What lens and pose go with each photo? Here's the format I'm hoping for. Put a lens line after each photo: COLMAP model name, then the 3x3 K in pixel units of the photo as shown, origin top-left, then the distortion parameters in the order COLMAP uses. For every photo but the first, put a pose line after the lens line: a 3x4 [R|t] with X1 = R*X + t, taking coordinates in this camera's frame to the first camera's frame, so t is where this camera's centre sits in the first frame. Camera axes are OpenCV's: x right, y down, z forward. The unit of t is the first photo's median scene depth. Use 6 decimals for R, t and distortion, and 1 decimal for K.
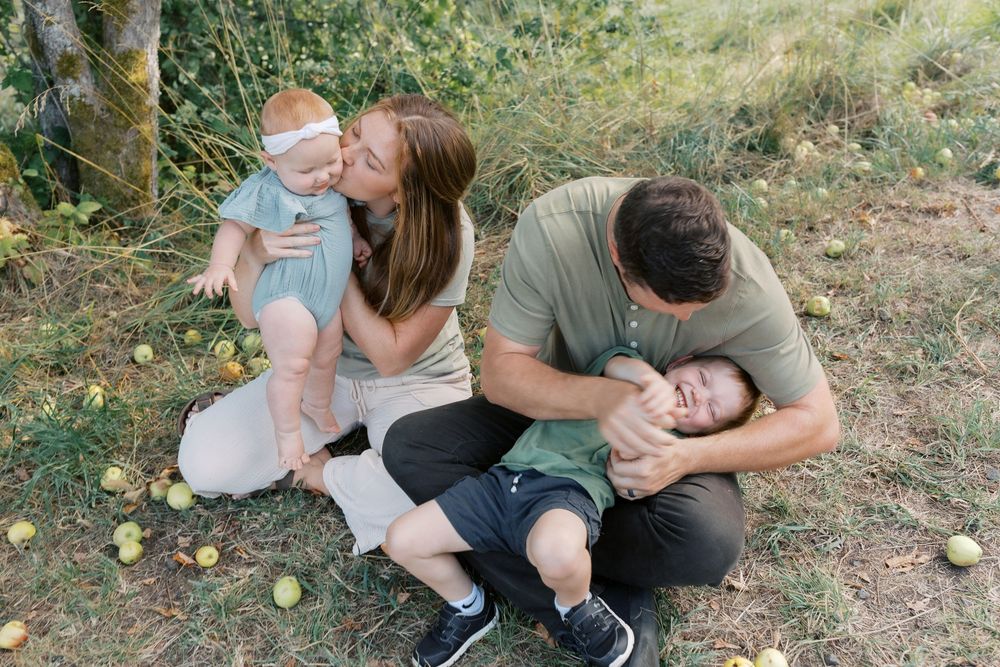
lens RADIAL K [[976.4, 0, 516.3], [0, 976.4, 335.0], [0, 0, 1]] dist [0.002619, 0.019611]
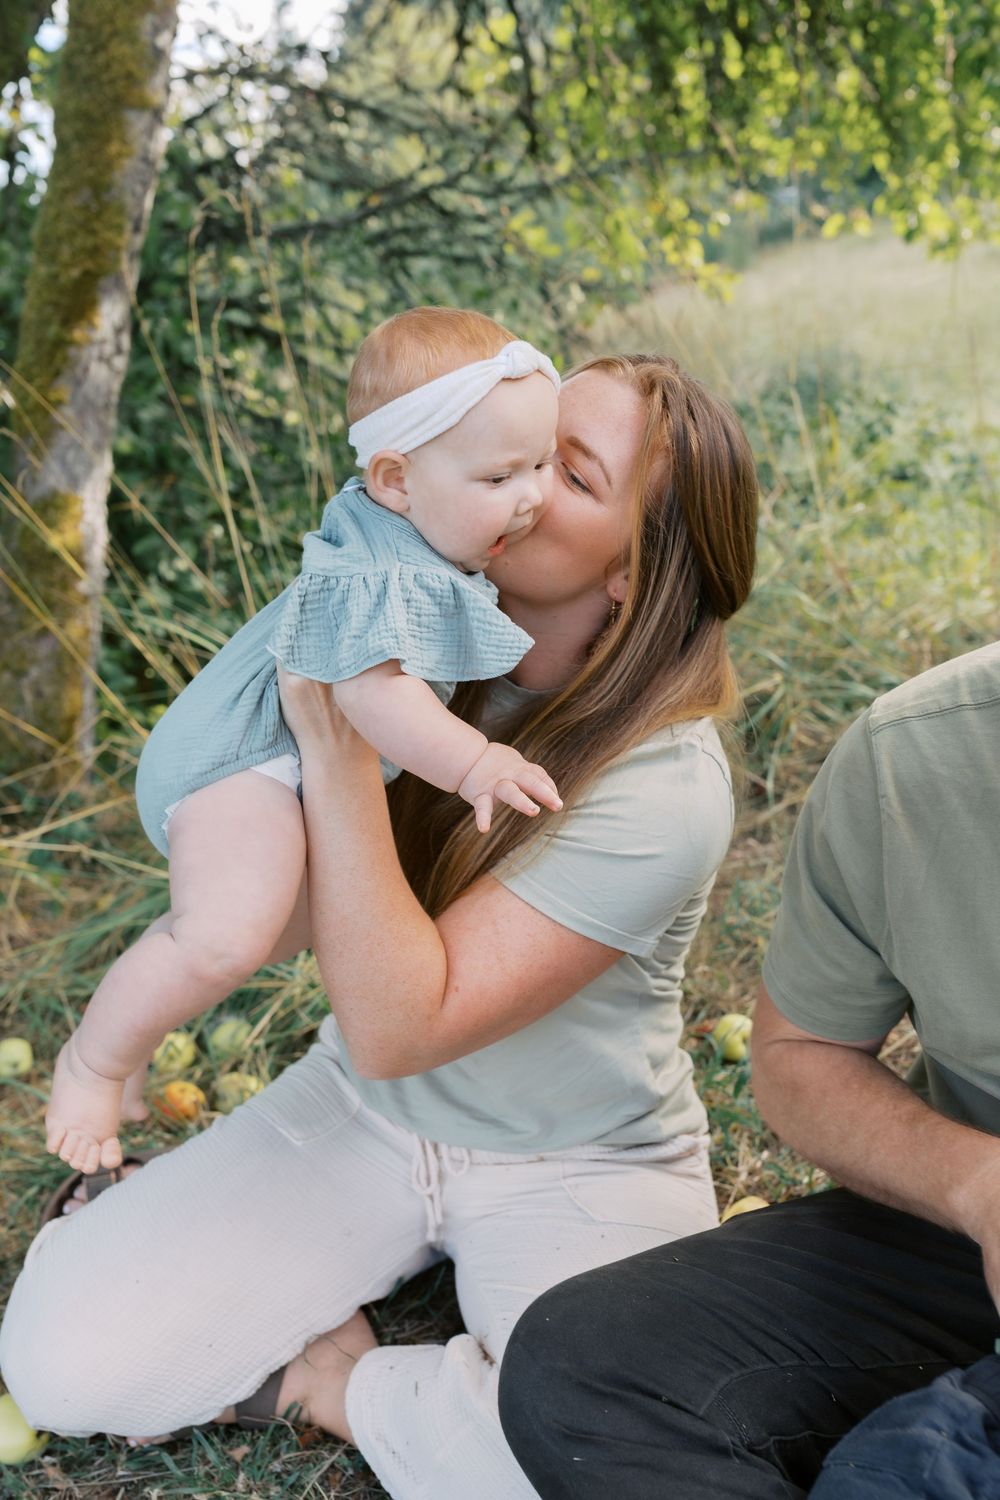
lens RADIAL K [[1719.6, 0, 500.0], [0, 1719.6, 750.0], [0, 0, 1]] dist [0.012480, -0.001615]
pose [[0.991120, -0.004479, -0.132894, -0.016590], [-0.015788, 0.988399, -0.151059, -0.004388], [0.132029, 0.151816, 0.979551, 0.108343]]
